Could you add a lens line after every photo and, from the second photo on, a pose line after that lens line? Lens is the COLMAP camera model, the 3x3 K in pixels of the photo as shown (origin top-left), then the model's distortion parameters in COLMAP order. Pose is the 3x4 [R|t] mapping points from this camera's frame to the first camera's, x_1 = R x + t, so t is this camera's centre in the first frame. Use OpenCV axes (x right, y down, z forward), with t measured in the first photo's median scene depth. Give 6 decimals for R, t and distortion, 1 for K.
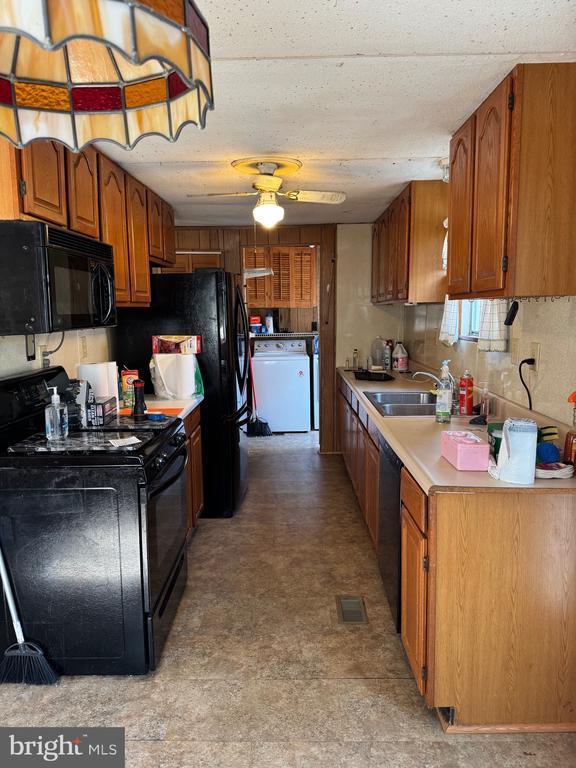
lens RADIAL K [[529.4, 0, 283.8], [0, 529.4, 379.5], [0, 0, 1]] dist [0.080711, -0.069528]
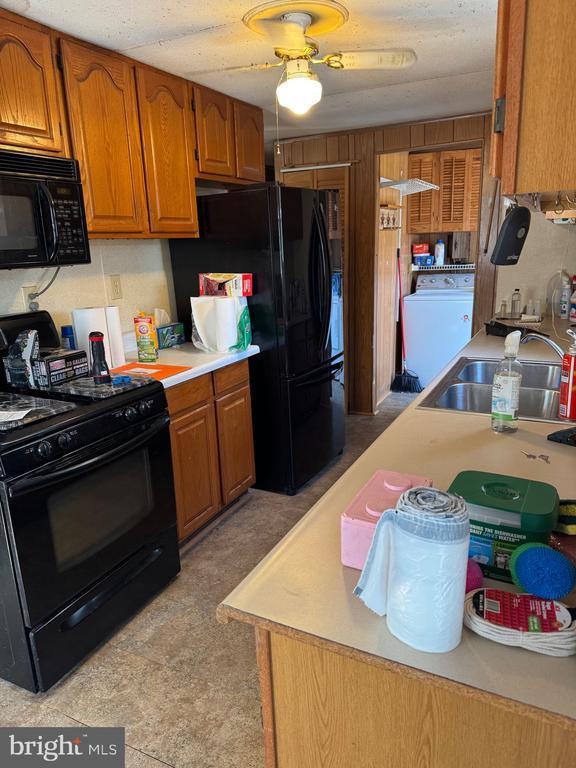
lens RADIAL K [[535.8, 0, 288.0], [0, 535.8, 384.0], [0, 0, 1]] dist [0.068438, -0.077510]
pose [[0.905909, 0.087333, -0.414370, 0.246295], [-0.030821, 0.989506, 0.141168, -0.034523], [0.422350, -0.115114, 0.899094, 0.284818]]
